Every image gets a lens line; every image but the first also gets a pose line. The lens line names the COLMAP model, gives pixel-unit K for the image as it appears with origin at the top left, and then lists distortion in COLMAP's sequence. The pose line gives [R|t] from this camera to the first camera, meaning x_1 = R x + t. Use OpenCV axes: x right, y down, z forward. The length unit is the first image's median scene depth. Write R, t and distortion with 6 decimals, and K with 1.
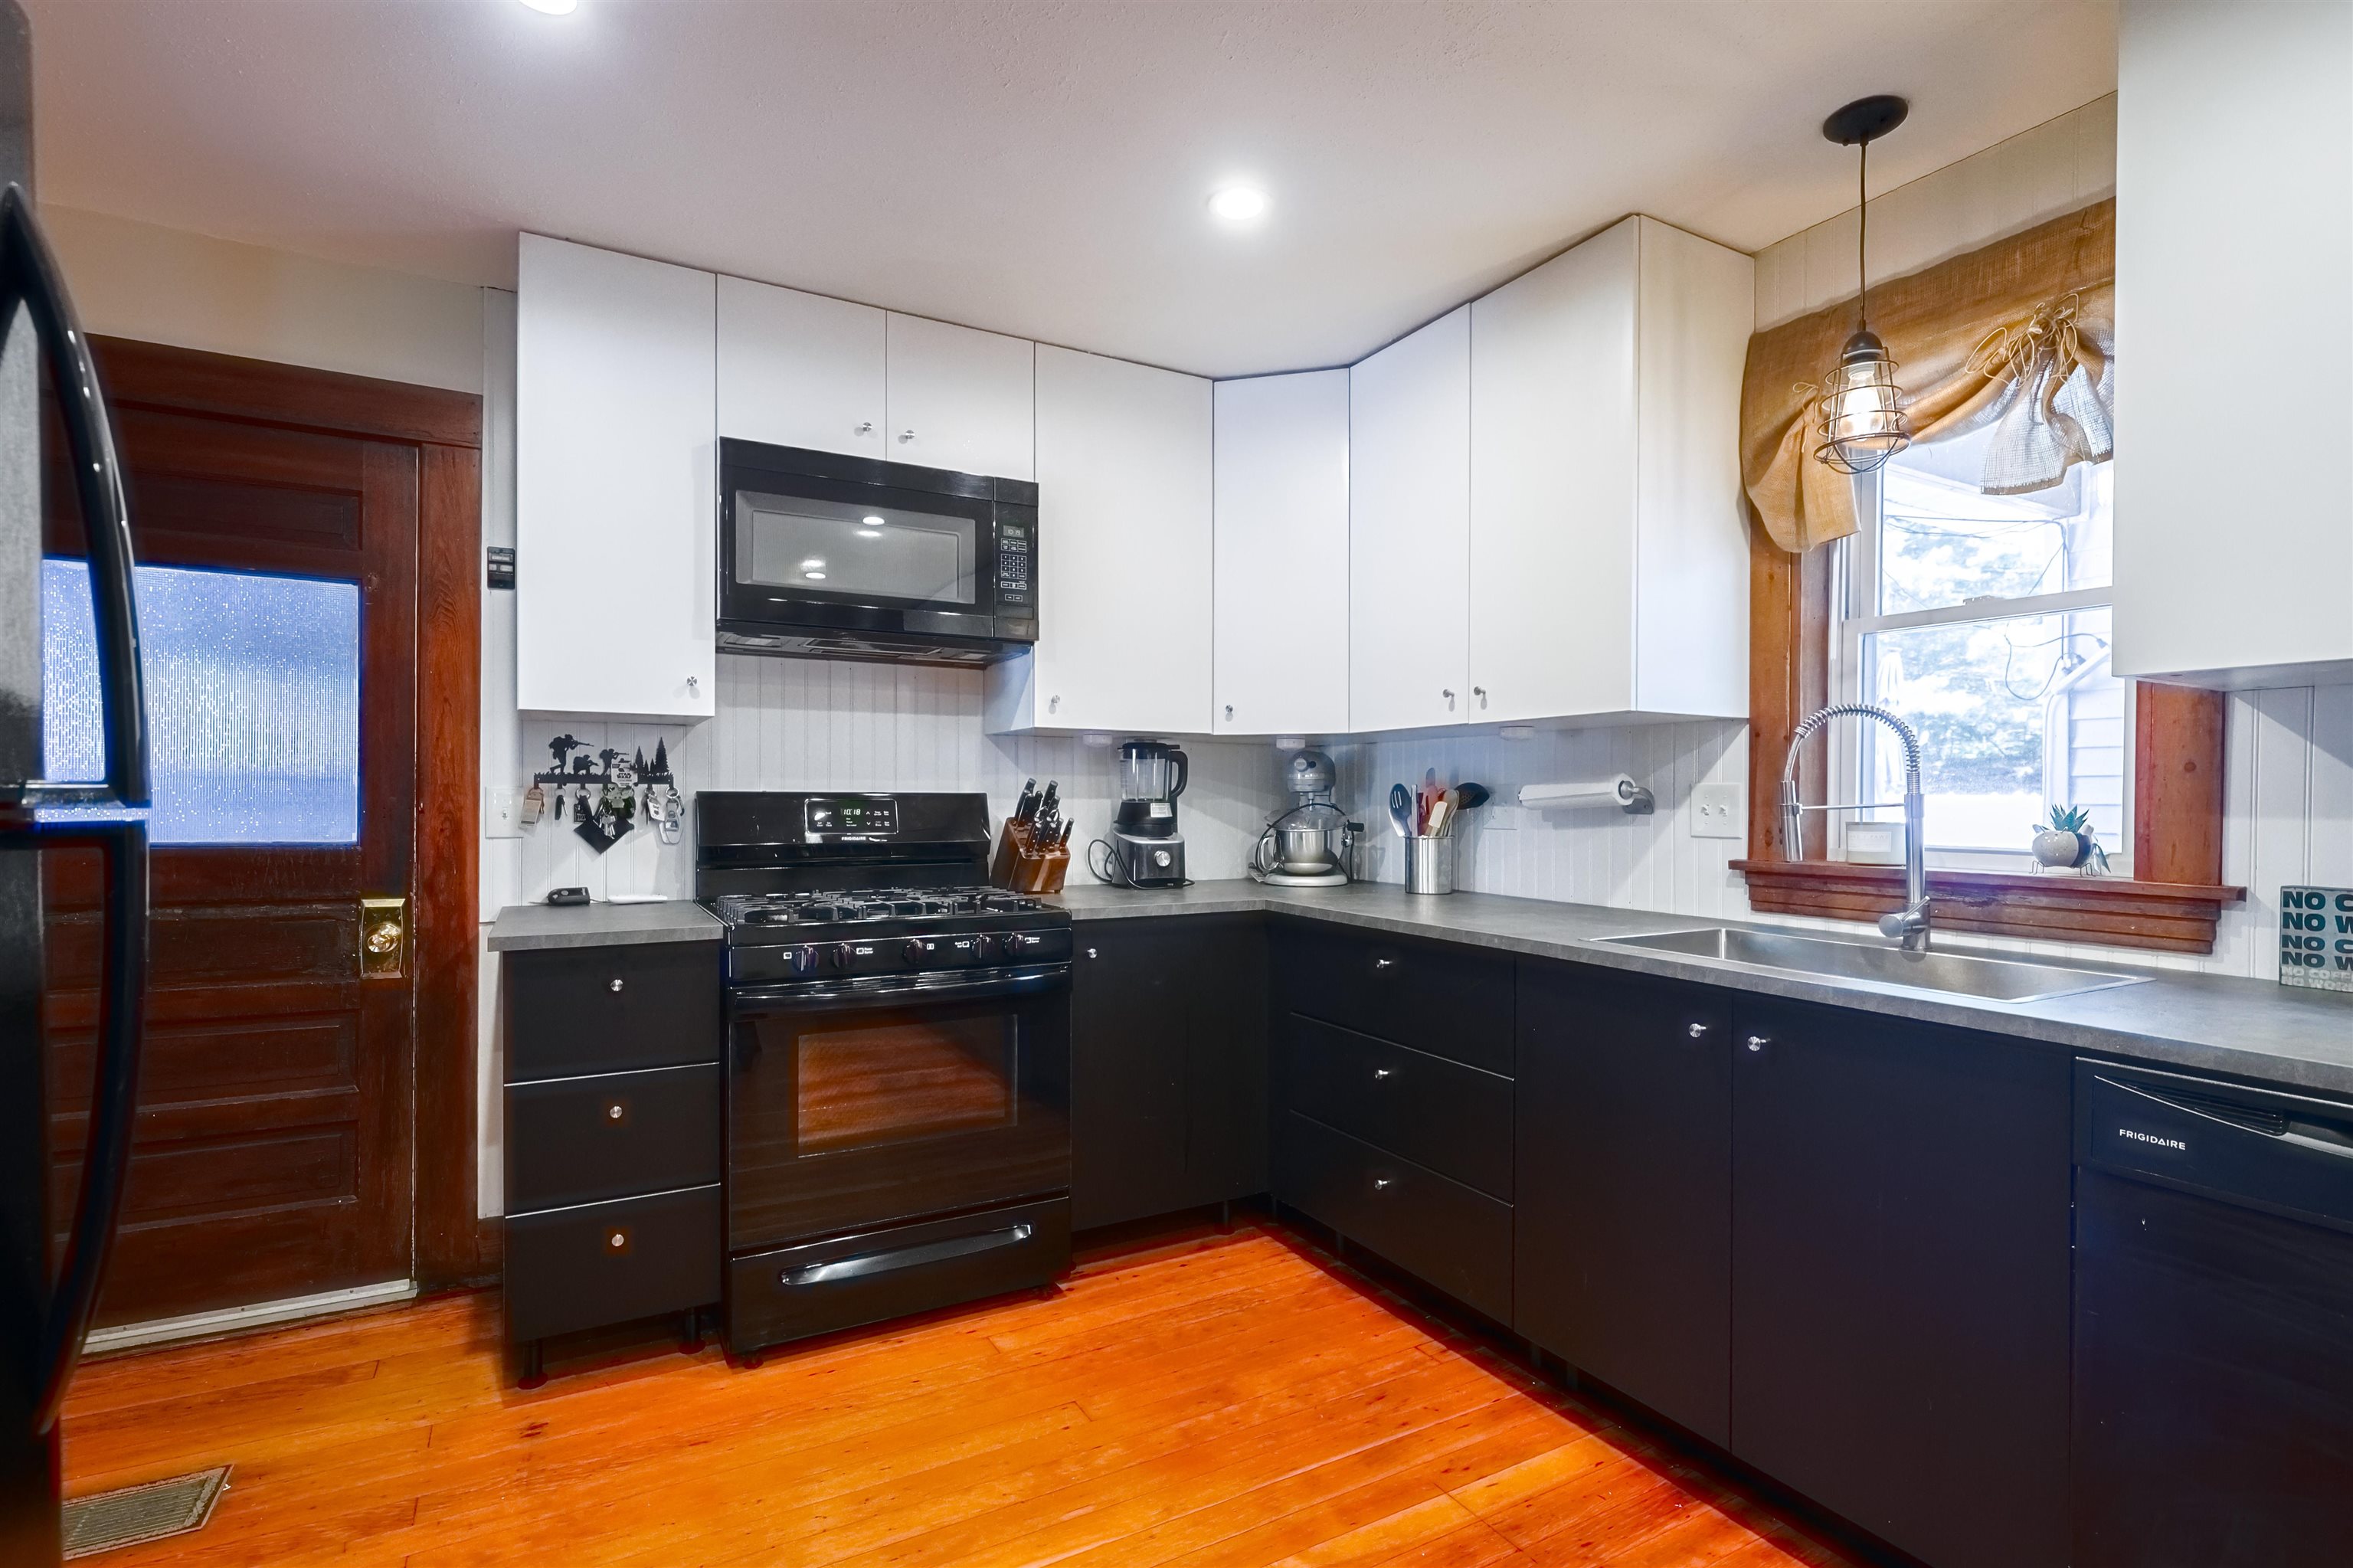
lens RADIAL K [[1068.5, 0, 1171.8], [0, 1068.5, 798.0], [0, 0, 1]] dist [0.001379, 0.000220]
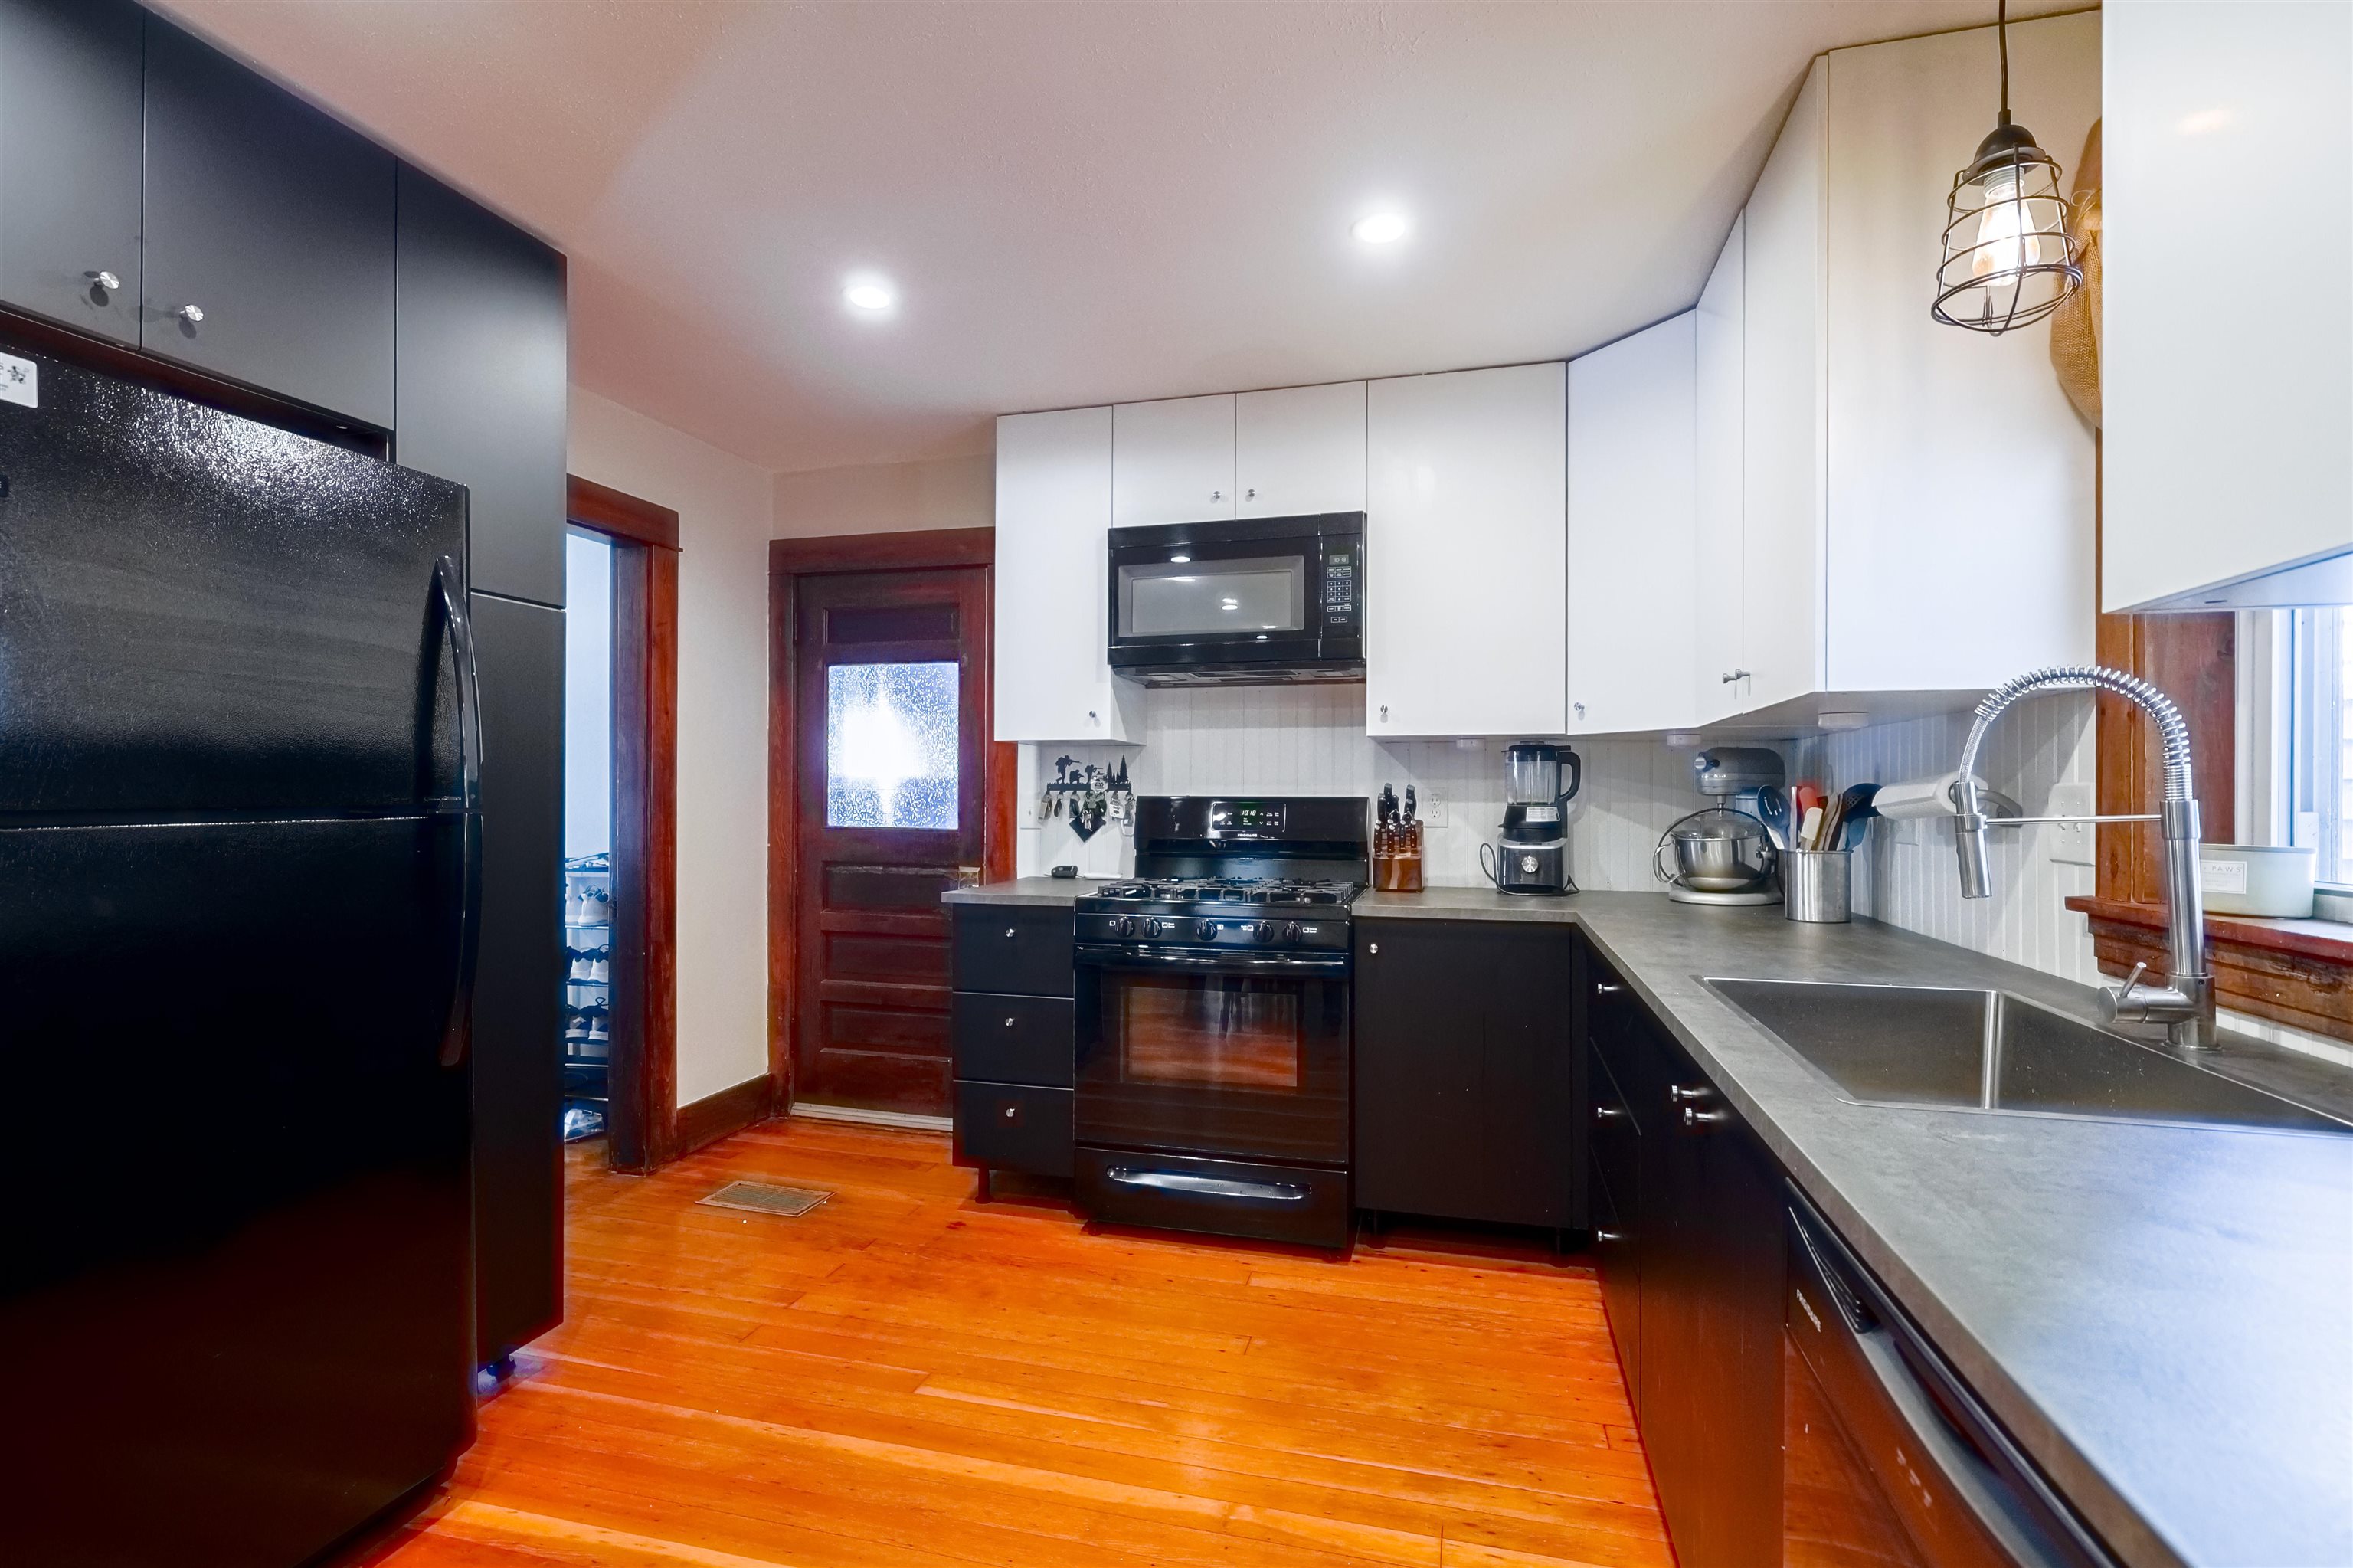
lens RADIAL K [[1046.4, 0, 1174.2], [0, 1046.4, 786.9], [0, 0, 1]] dist [-0.000327, 0.000201]
pose [[0.733295, -0.007057, -0.679874, 0.461058], [-0.000680, 0.999938, -0.011113, -0.003166], [0.679910, 0.008611, 0.733245, 0.098088]]
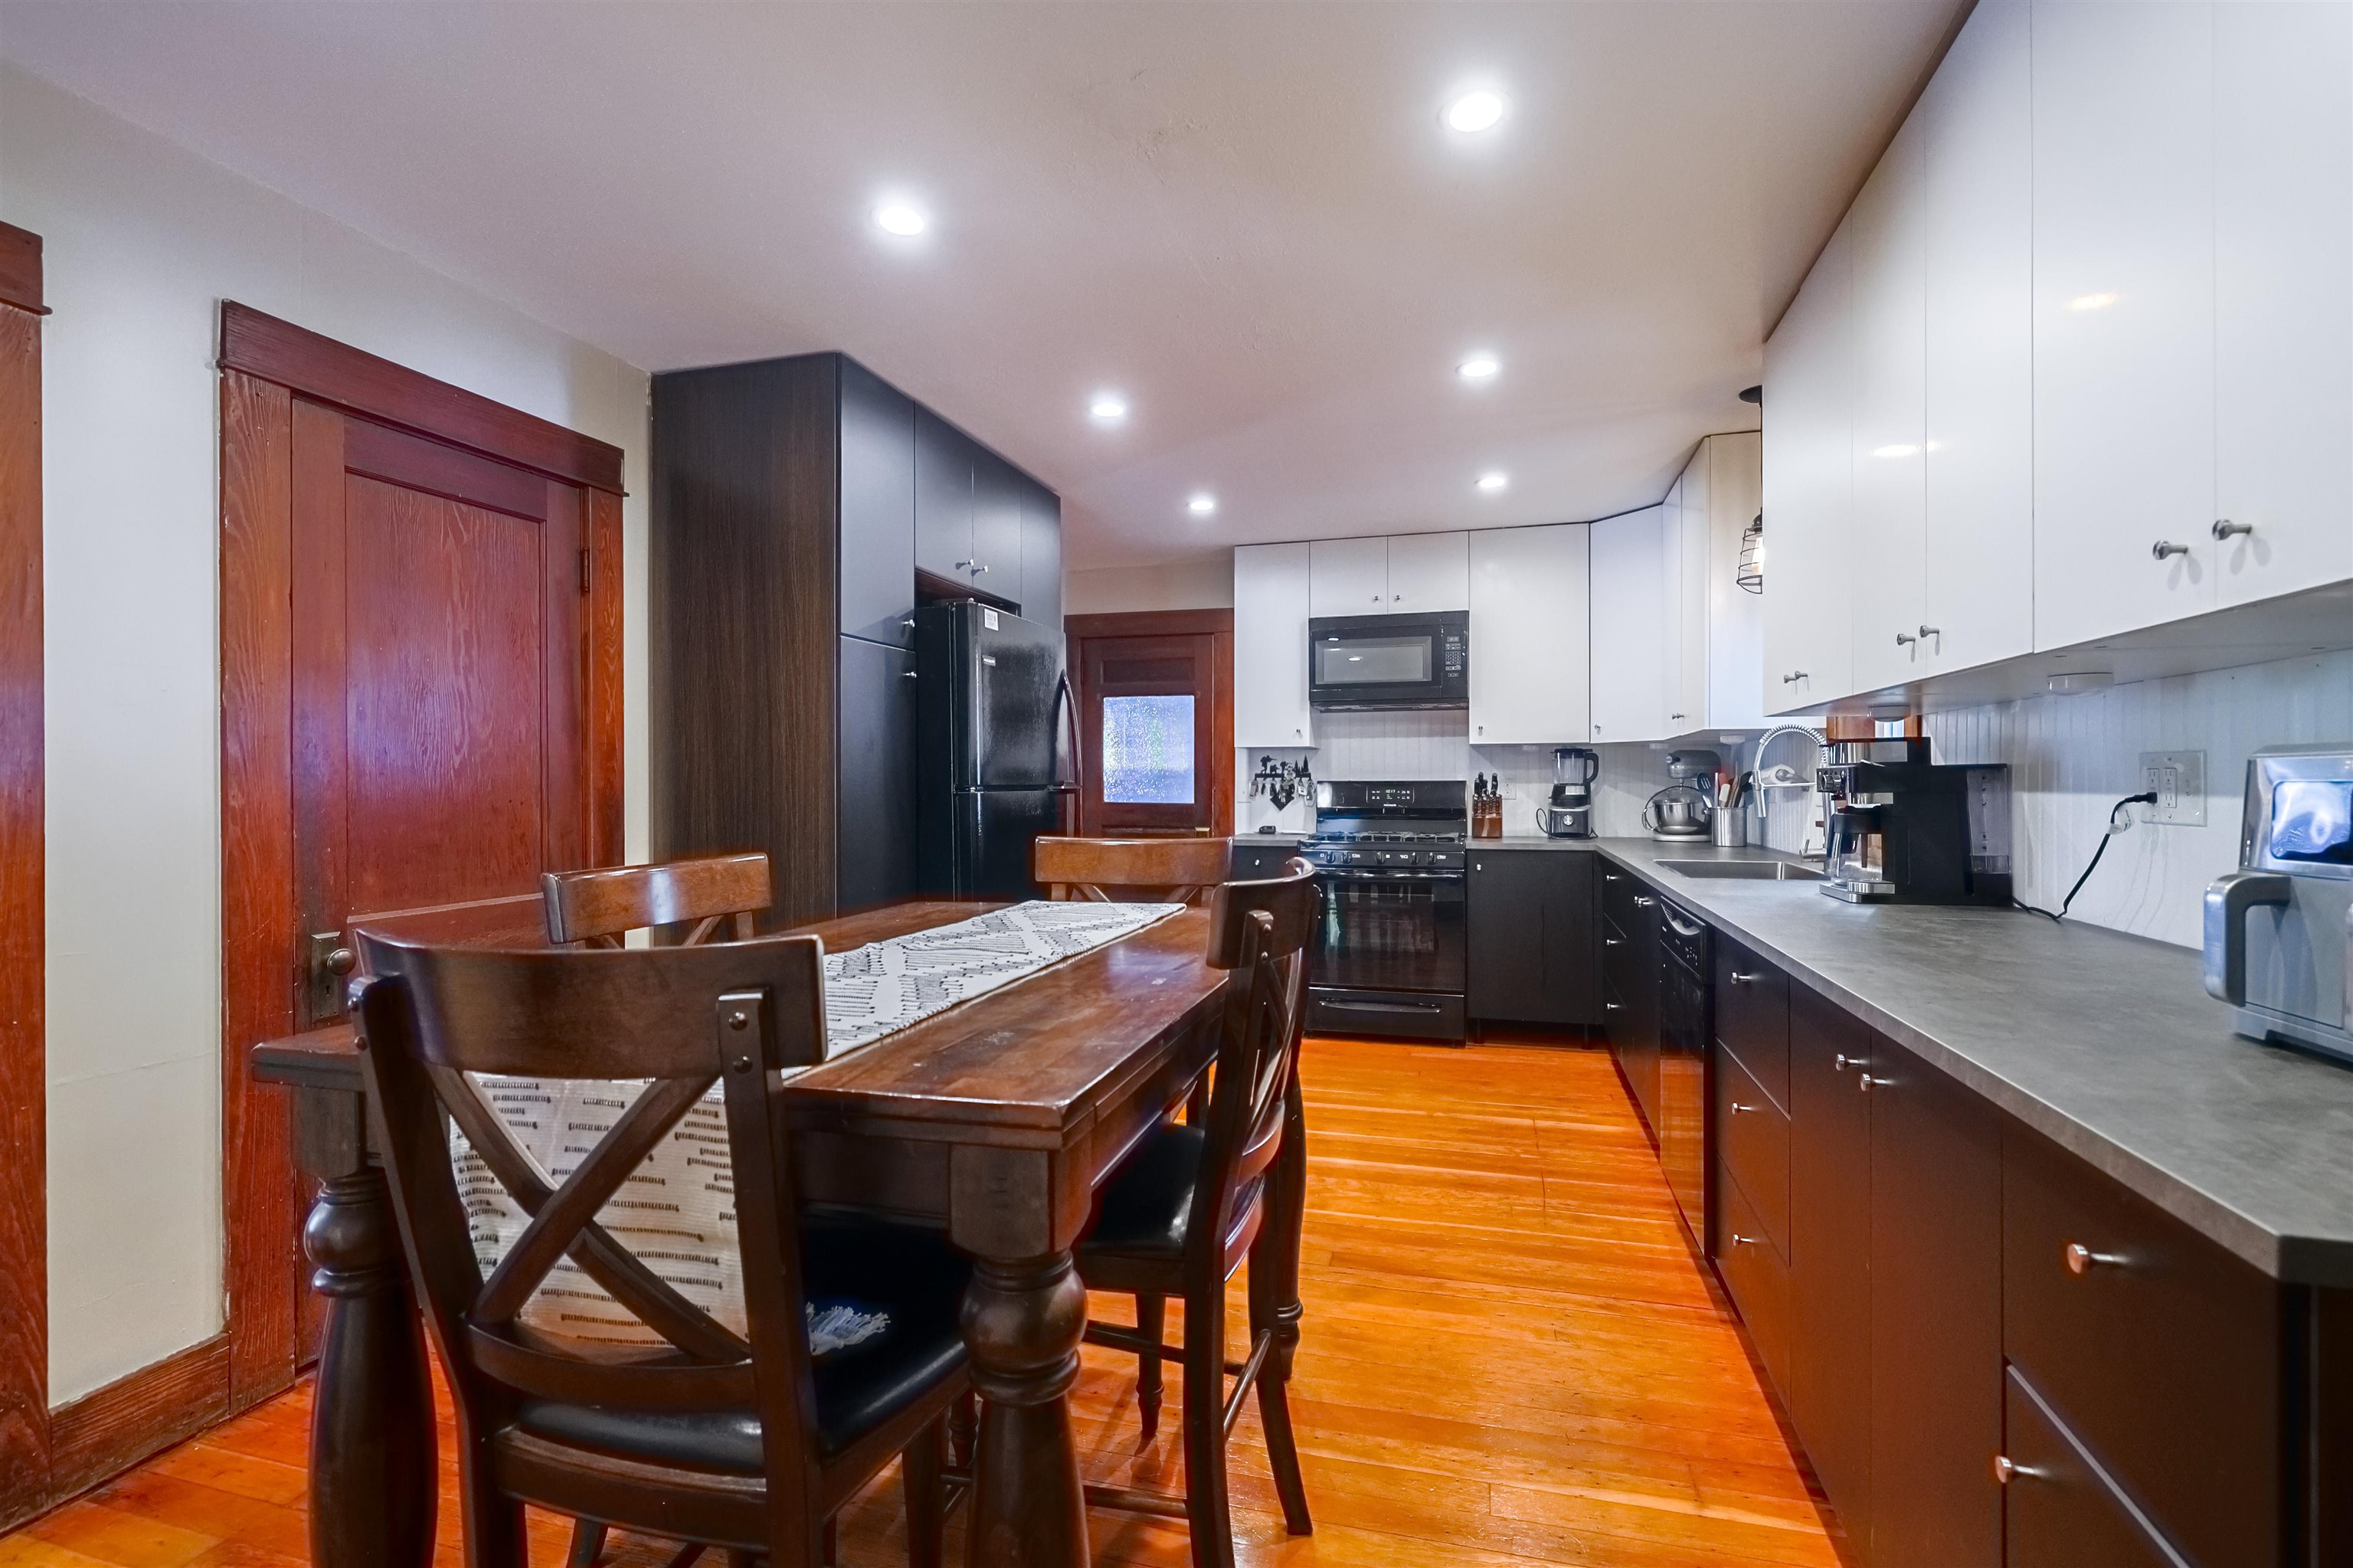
lens RADIAL K [[964.2, 0, 1205.3], [0, 964.2, 783.7], [0, 0, 1]] dist [0.000477, 0.000044]
pose [[0.719107, -0.005993, -0.694874, 0.703856], [0.005079, 0.999981, -0.003368, 0.004129], [0.694881, -0.001107, 0.719124, -0.496198]]
